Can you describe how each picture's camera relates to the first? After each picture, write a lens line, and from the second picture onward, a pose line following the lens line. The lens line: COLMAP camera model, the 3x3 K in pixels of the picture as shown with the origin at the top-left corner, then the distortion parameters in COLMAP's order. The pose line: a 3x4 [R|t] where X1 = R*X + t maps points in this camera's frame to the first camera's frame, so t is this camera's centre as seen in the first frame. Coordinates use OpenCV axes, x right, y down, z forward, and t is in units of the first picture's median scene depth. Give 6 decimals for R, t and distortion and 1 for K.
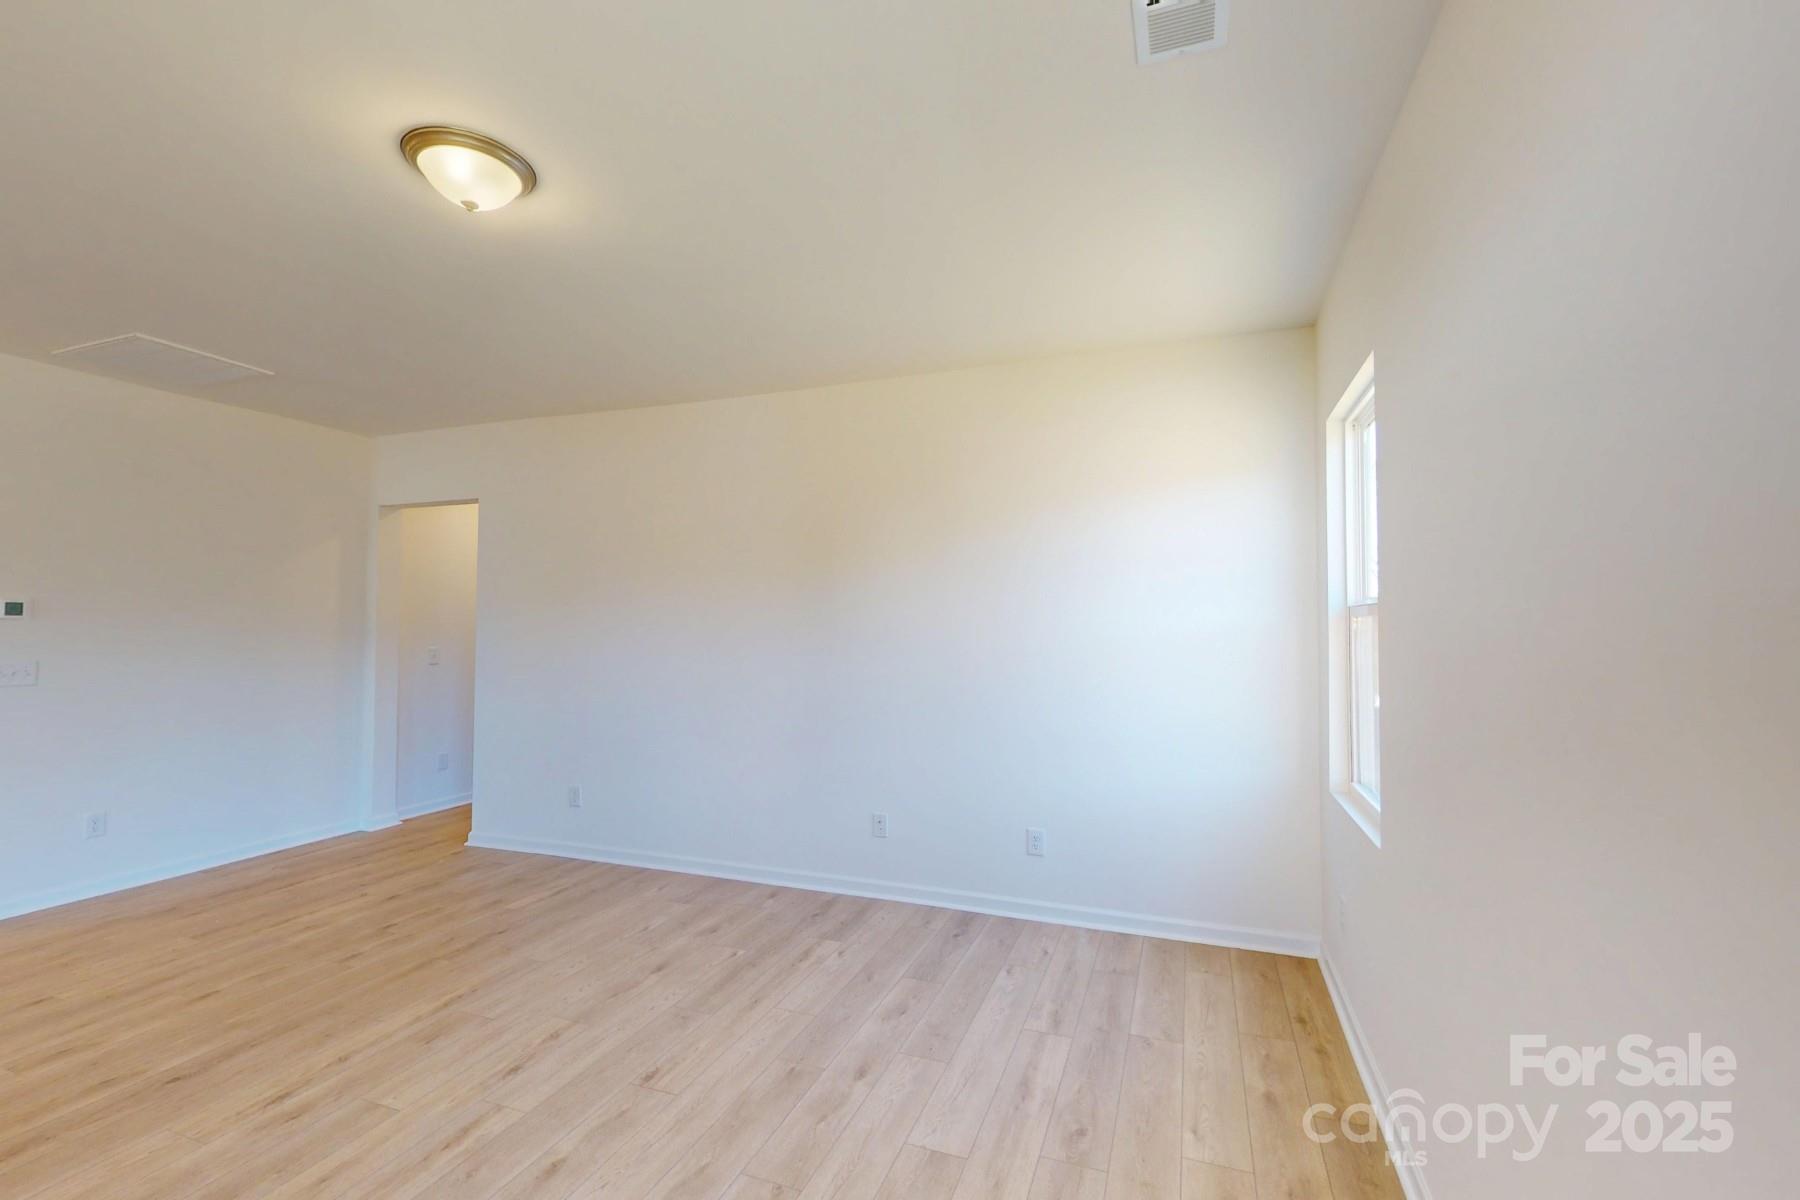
lens RADIAL K [[780.5, 0, 905.8], [0, 780.5, 599.1], [0, 0, 1]] dist [-0.000534, 0.000149]
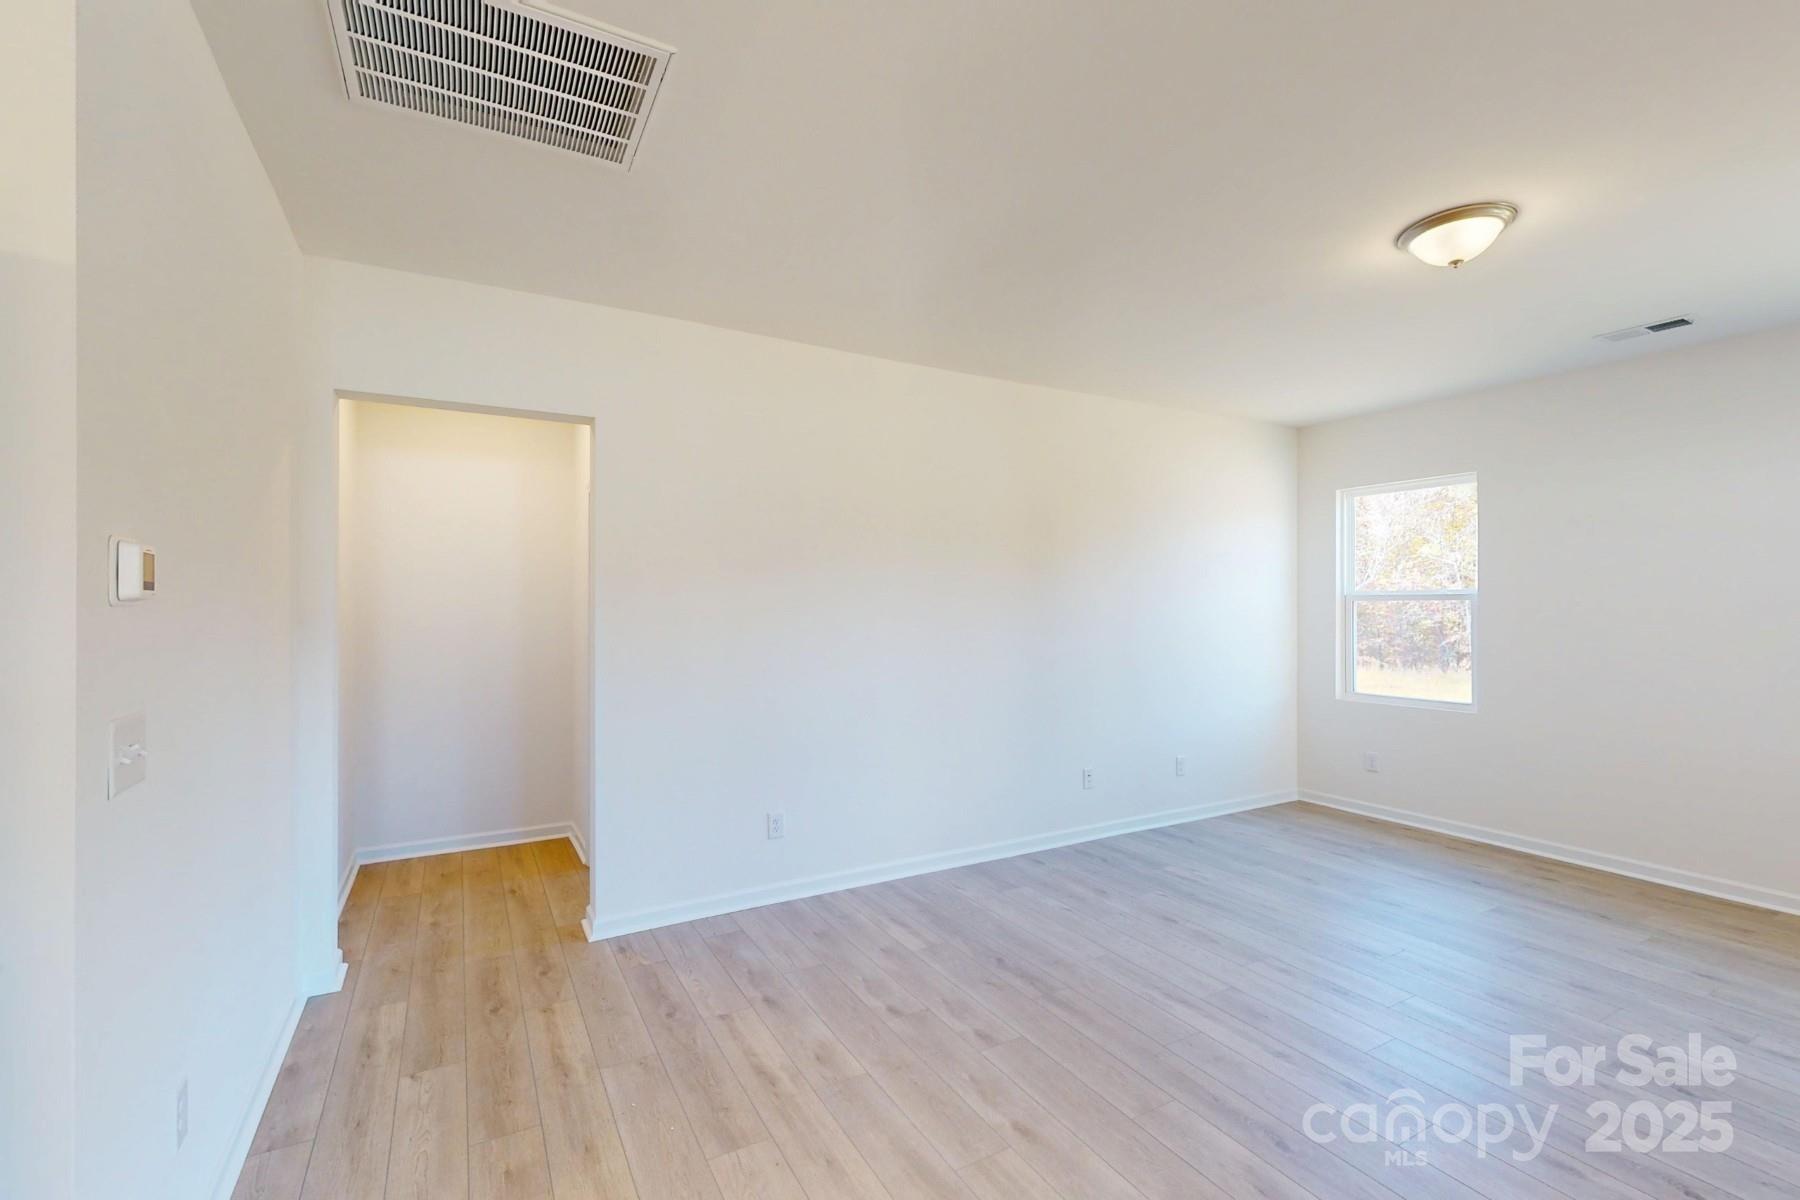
lens RADIAL K [[782.5, 0, 900.0], [0, 782.5, 600.0], [0, 0, 1]] dist [-0.000853, 0.000097]
pose [[0.647358, 0.000983, 0.762186, -1.230023], [-0.022018, 0.999606, 0.017411, 0.010158], [-0.761868, -0.028053, 0.647124, 0.516375]]
